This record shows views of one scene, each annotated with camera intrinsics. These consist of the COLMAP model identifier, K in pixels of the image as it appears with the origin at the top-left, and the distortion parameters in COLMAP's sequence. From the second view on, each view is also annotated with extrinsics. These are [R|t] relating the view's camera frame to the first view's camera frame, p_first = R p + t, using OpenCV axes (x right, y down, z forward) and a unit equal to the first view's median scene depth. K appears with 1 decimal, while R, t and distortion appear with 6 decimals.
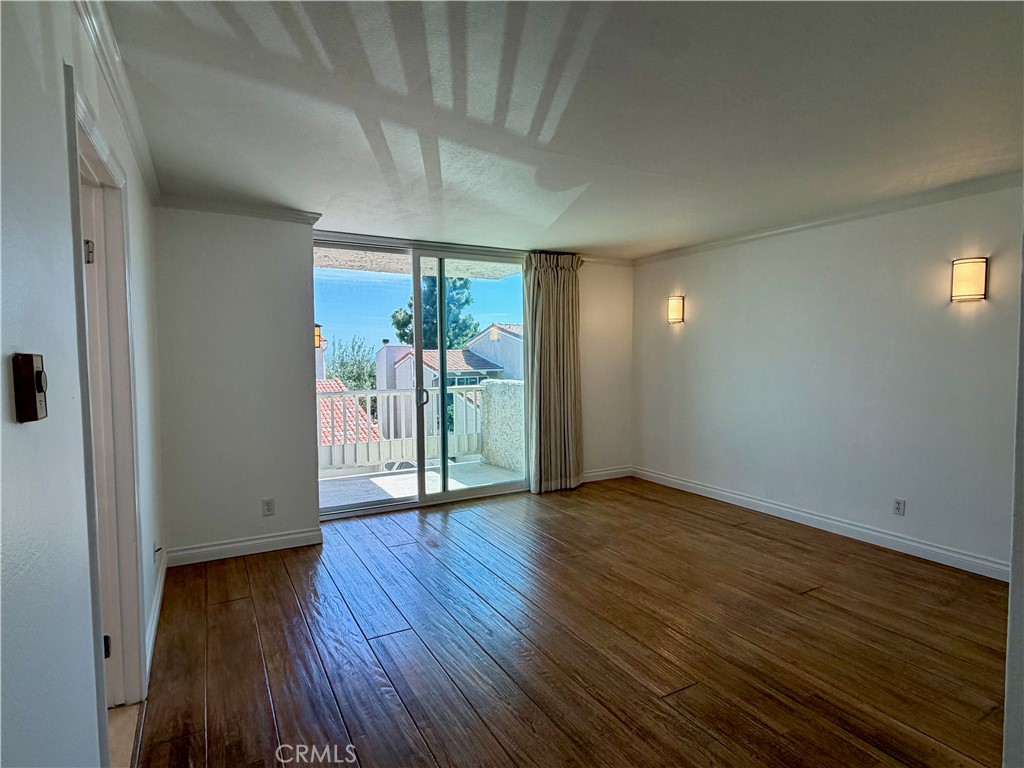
lens RADIAL K [[550.7, 0, 514.7], [0, 550.7, 391.6], [0, 0, 1]] dist [0.002950, -0.002318]
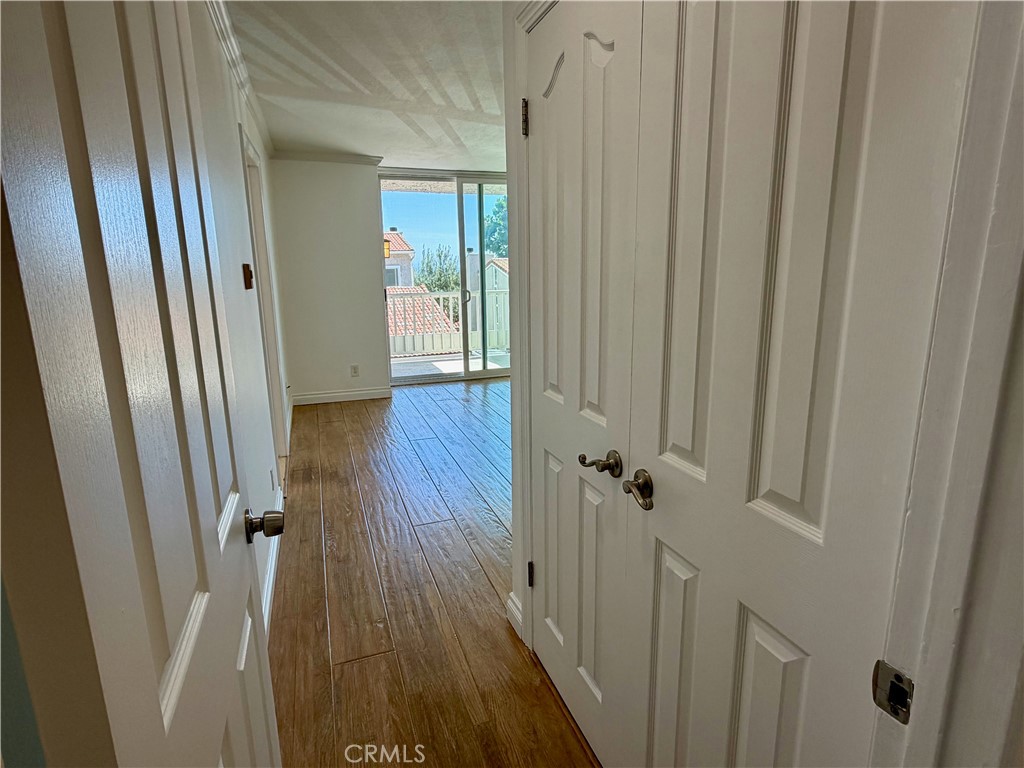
lens RADIAL K [[550.7, 0, 518.9], [0, 550.7, 386.9], [0, 0, 1]] dist [0.002950, -0.002318]
pose [[0.987918, 0.028168, -0.152398, 0.205426], [-0.004235, 0.987884, 0.155135, 0.024282], [0.154921, -0.152615, 0.976068, -0.362109]]
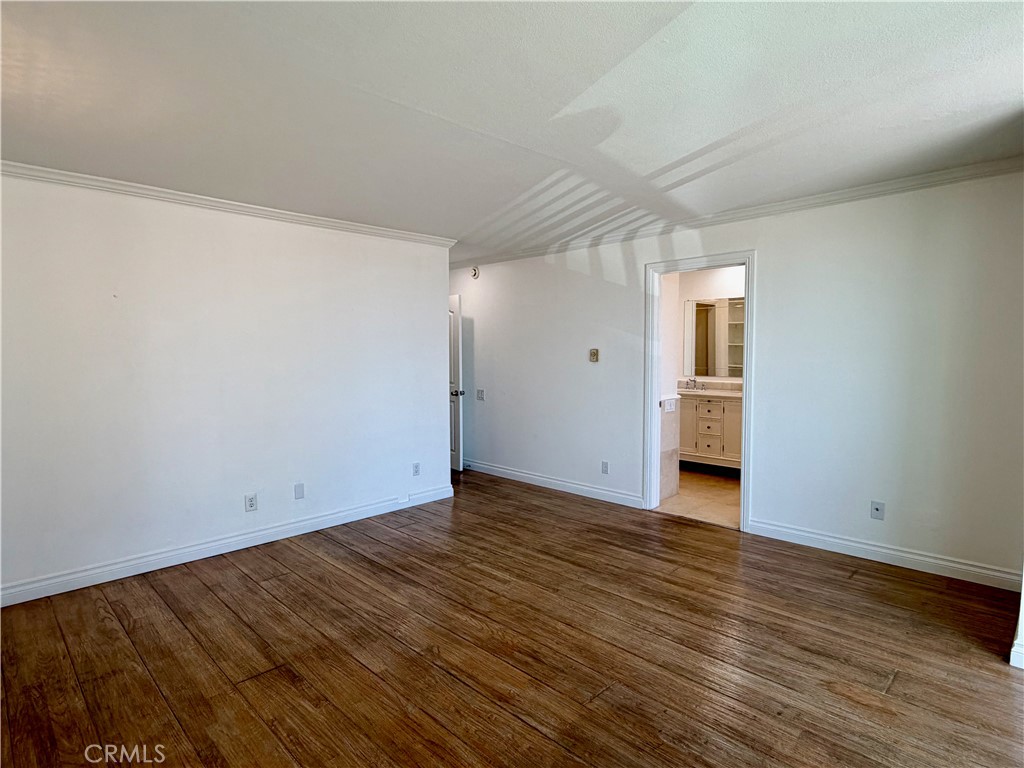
lens RADIAL K [[550.7, 0, 513.8], [0, 550.7, 389.2], [0, 0, 1]] dist [0.002950, -0.002318]
pose [[-0.962205, 0.034092, -0.270185, 0.325681], [-0.003373, 0.990565, 0.137003, -0.101443], [0.272306, 0.132736, -0.953011, 1.428928]]
